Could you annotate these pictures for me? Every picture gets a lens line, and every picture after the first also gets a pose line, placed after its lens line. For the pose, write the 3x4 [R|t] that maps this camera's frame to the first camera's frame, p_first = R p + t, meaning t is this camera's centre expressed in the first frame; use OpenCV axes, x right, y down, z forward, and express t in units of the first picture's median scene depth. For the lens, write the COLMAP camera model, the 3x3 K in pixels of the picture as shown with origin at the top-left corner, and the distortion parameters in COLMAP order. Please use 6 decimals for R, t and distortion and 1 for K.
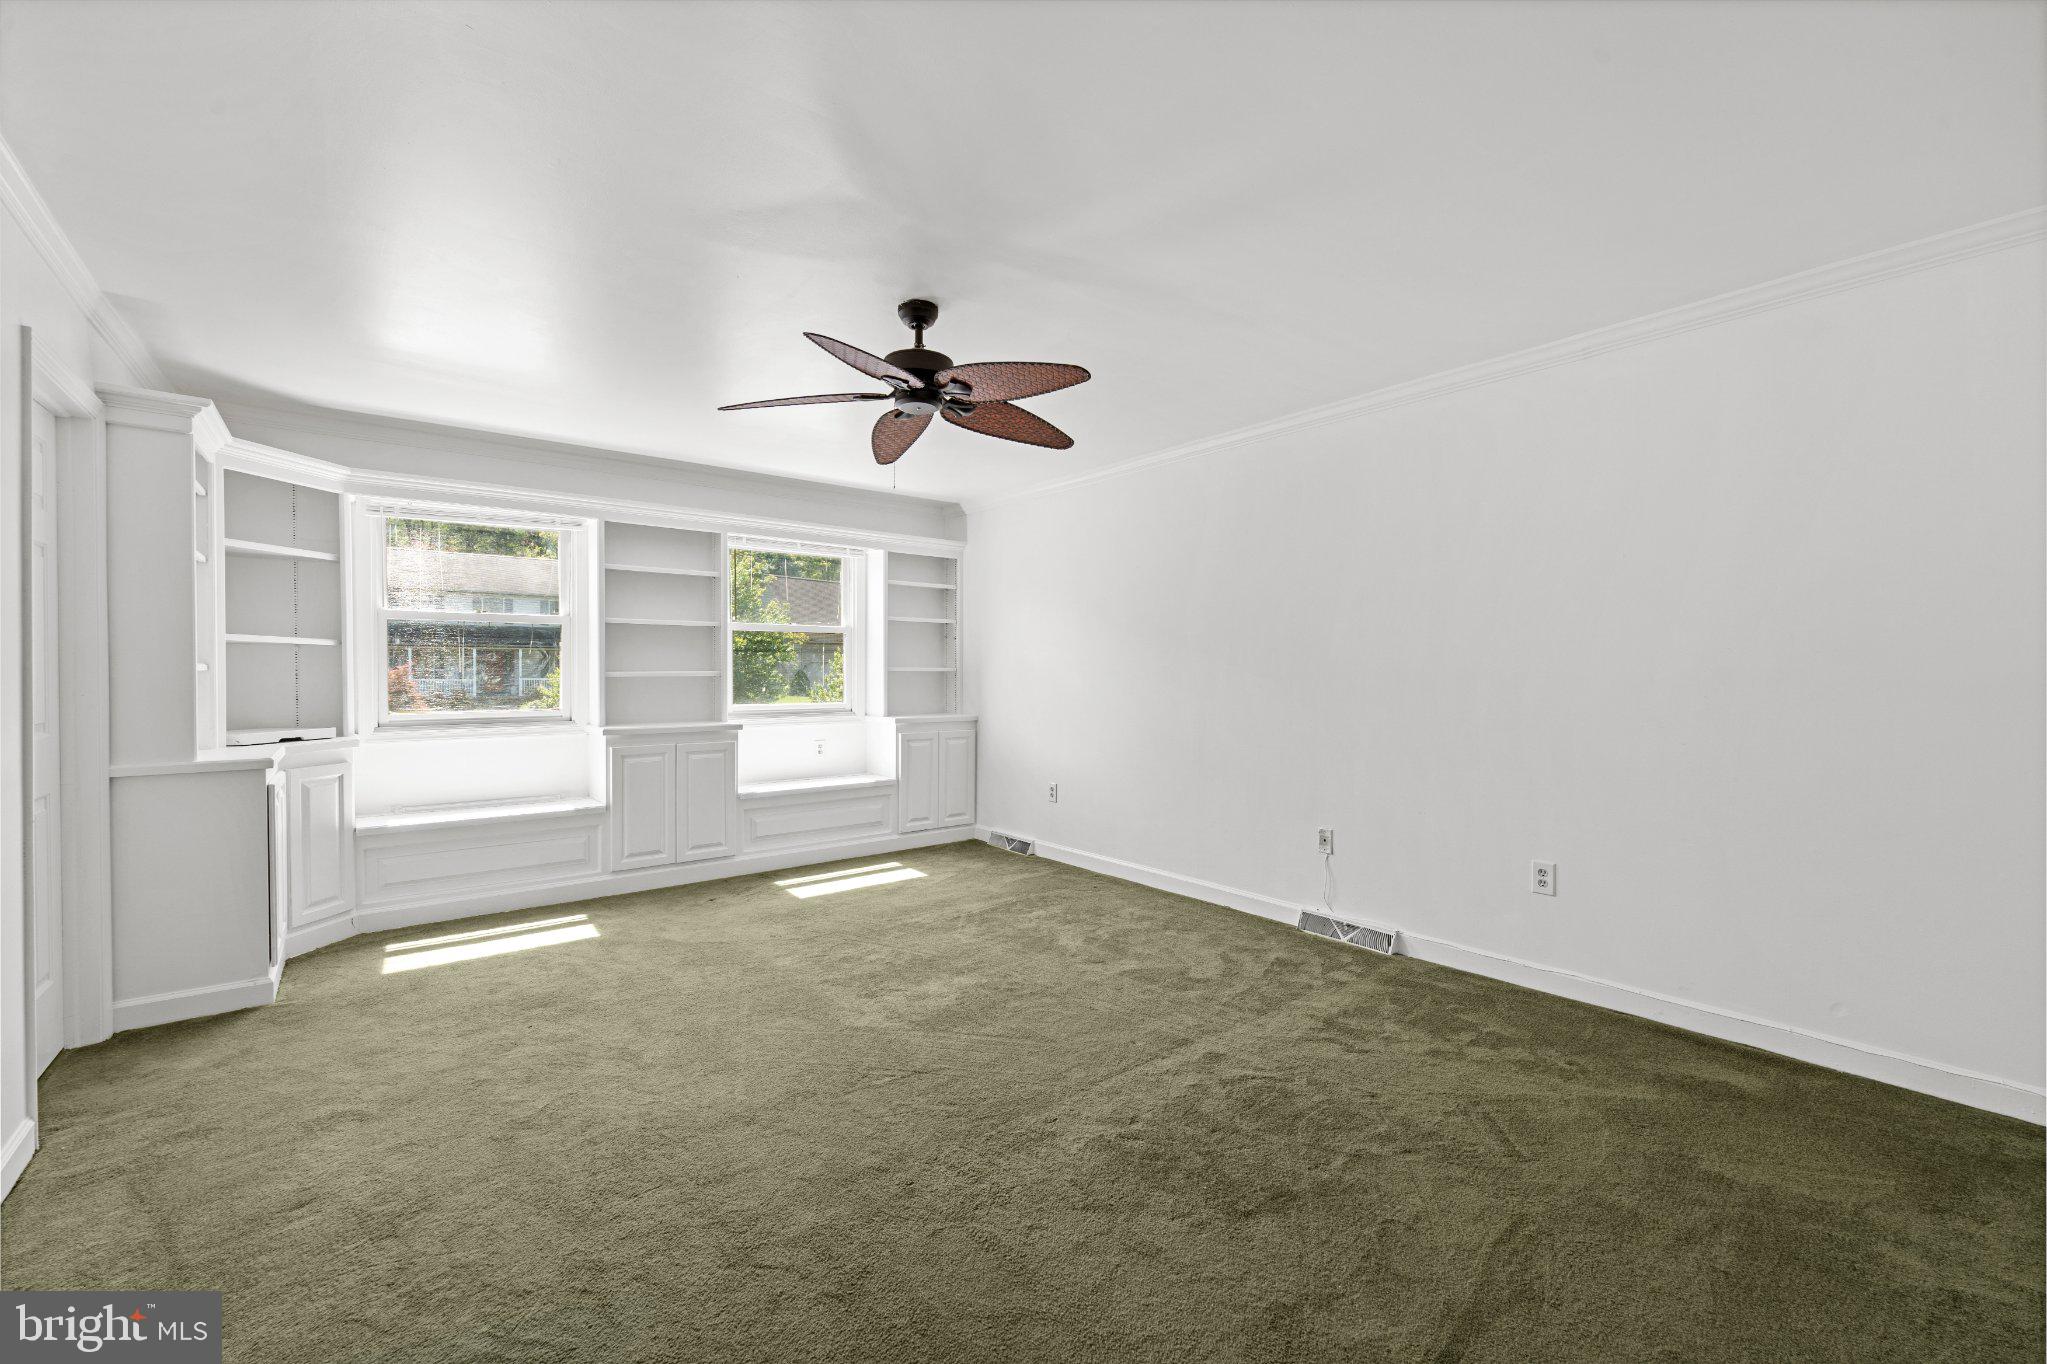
lens RADIAL K [[822.9, 0, 1018.5], [0, 822.9, 689.1], [0, 0, 1]] dist [-0.004306, -0.002191]
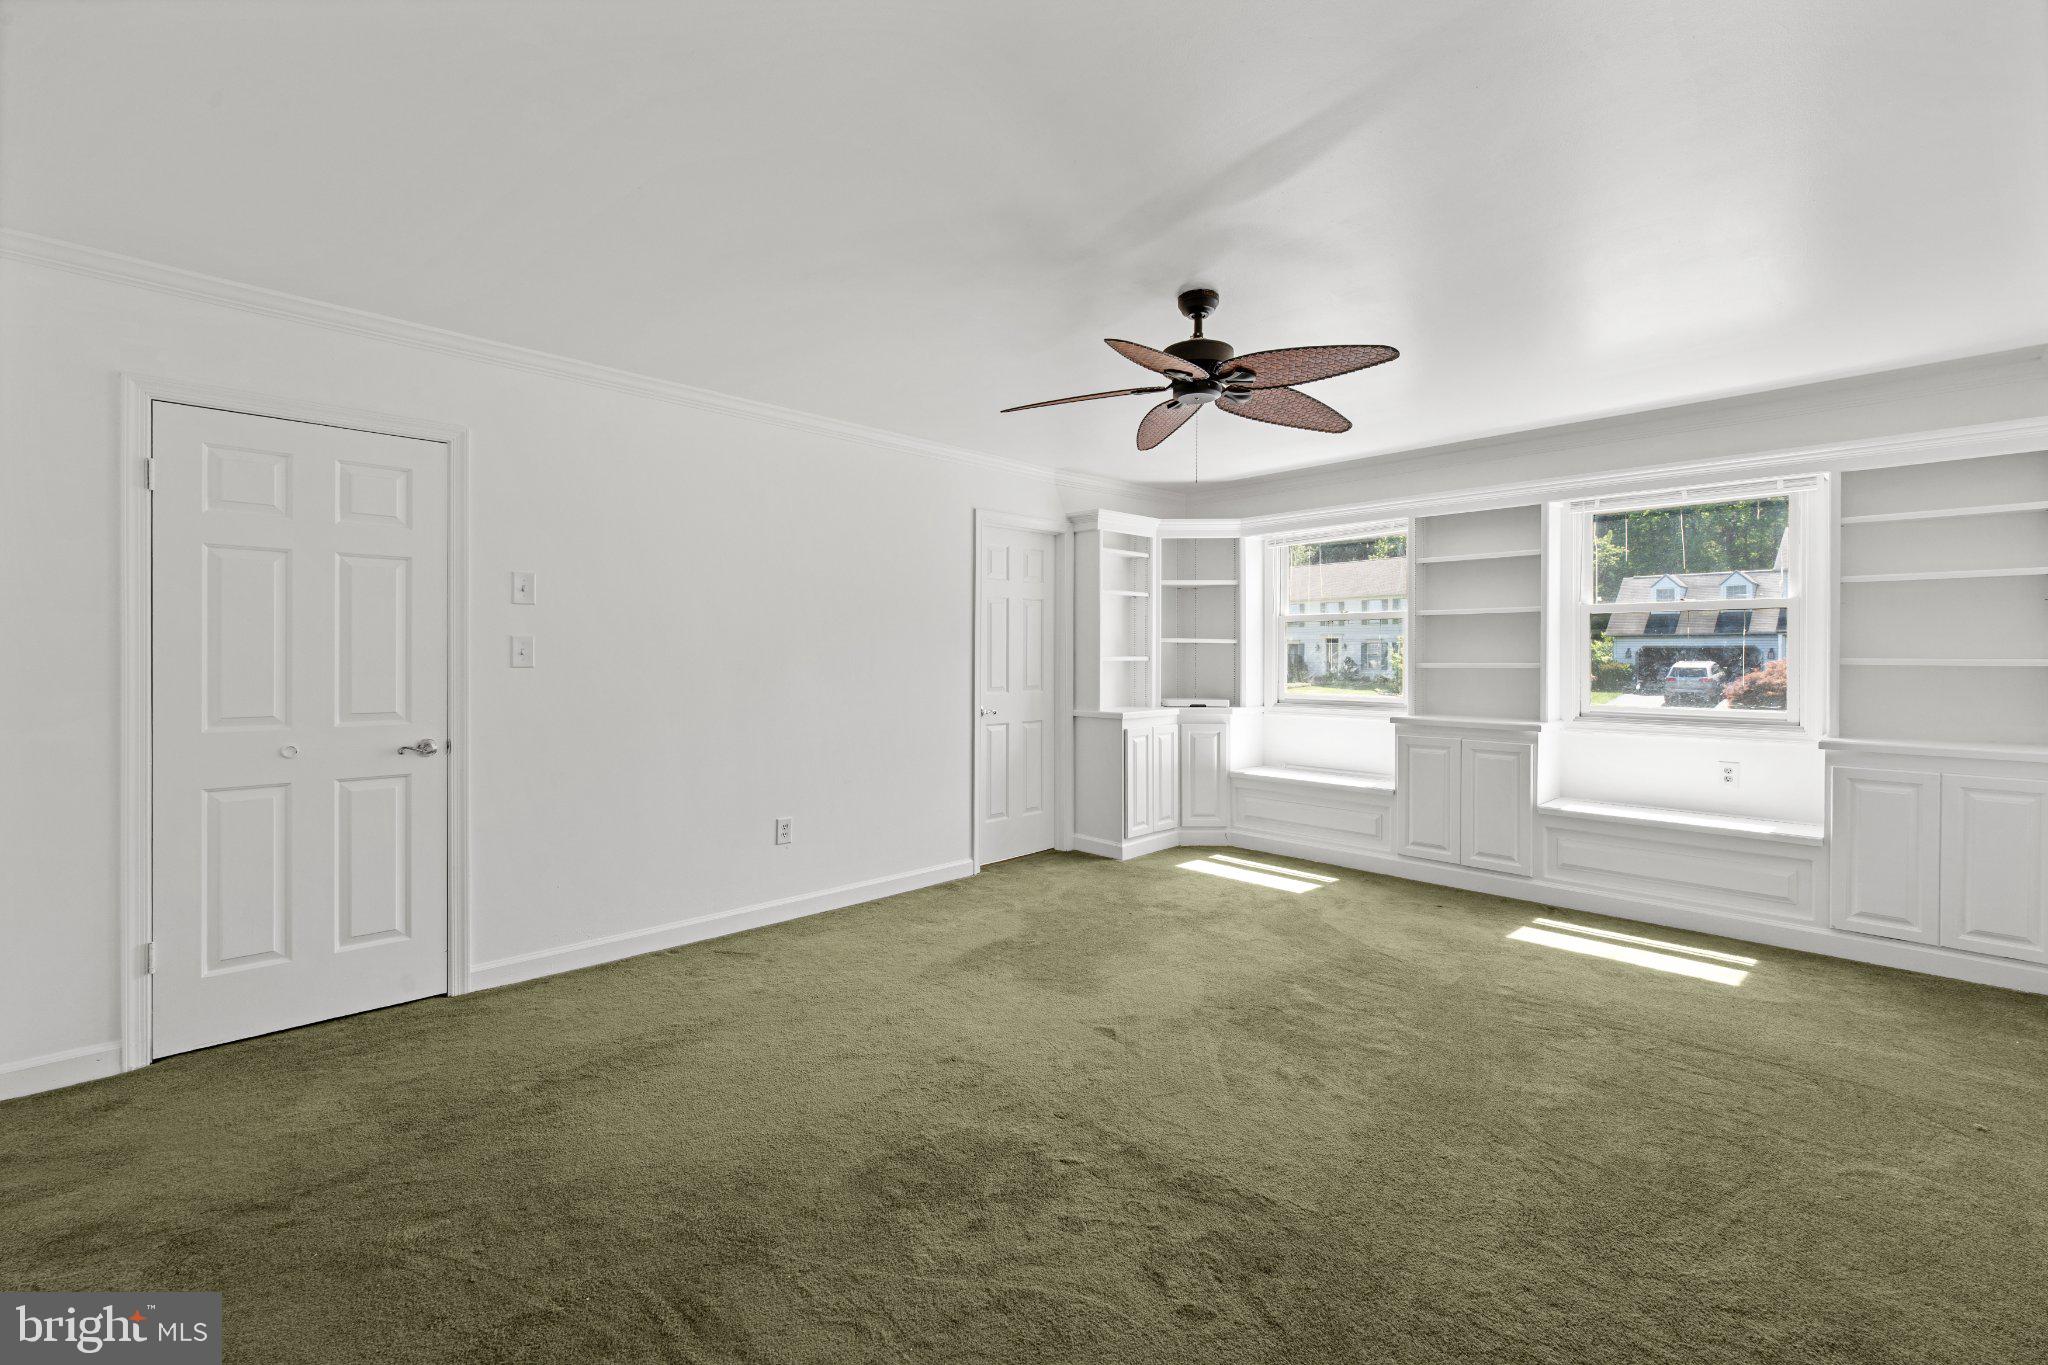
lens RADIAL K [[823.3, 0, 1011.3], [0, 823.3, 651.1], [0, 0, 1]] dist [-0.004306, -0.002191]
pose [[0.105226, -0.010467, -0.994393, 0.493915], [-0.026754, 0.999553, -0.013353, -0.008594], [0.994088, 0.028009, 0.104899, 0.398452]]
